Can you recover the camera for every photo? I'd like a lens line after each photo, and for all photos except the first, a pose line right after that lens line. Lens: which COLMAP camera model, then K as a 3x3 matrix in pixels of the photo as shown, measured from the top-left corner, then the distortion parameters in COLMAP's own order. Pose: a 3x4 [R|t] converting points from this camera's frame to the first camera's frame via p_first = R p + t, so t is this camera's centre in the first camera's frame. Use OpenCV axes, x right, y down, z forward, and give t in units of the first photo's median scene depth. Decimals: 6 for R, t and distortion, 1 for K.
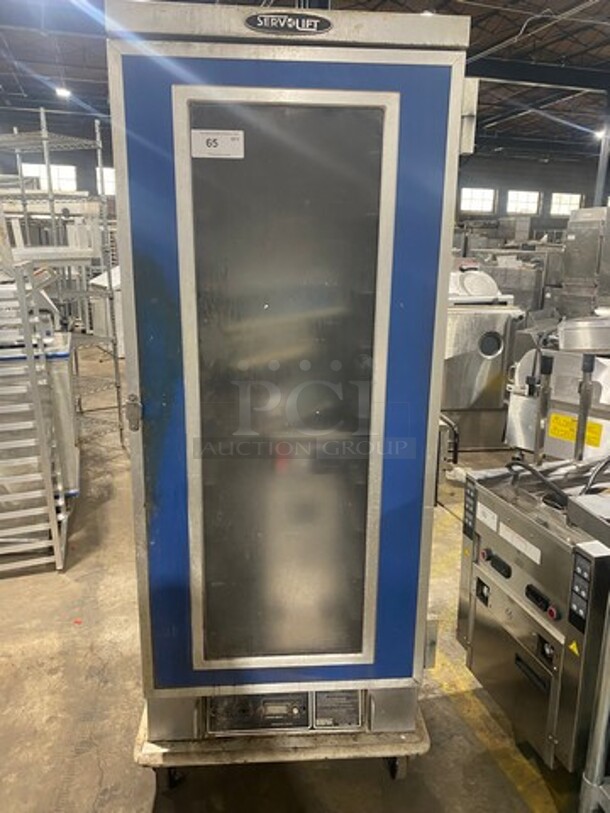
lens RADIAL K [[619.1, 0, 305.0], [0, 619.1, 403.5], [0, 0, 1]] dist [0.021811, 0.000742]
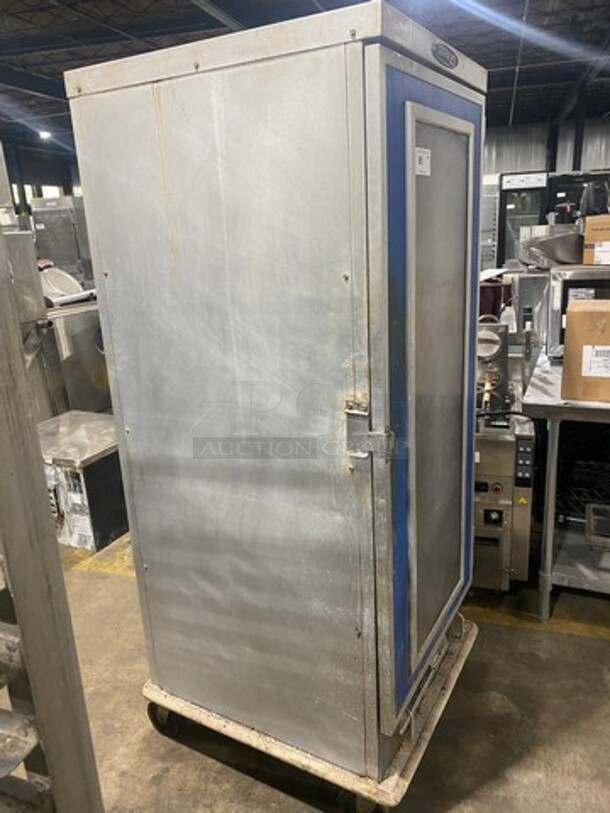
lens RADIAL K [[619.1, 0, 306.6], [0, 619.1, 406.4], [0, 0, 1]] dist [0.021811, 0.000742]
pose [[0.548729, -0.283696, 0.786392, -0.919602], [0.260585, 0.951839, 0.161551, -0.194256], [-0.794350, 0.116275, 0.596228, 0.460215]]
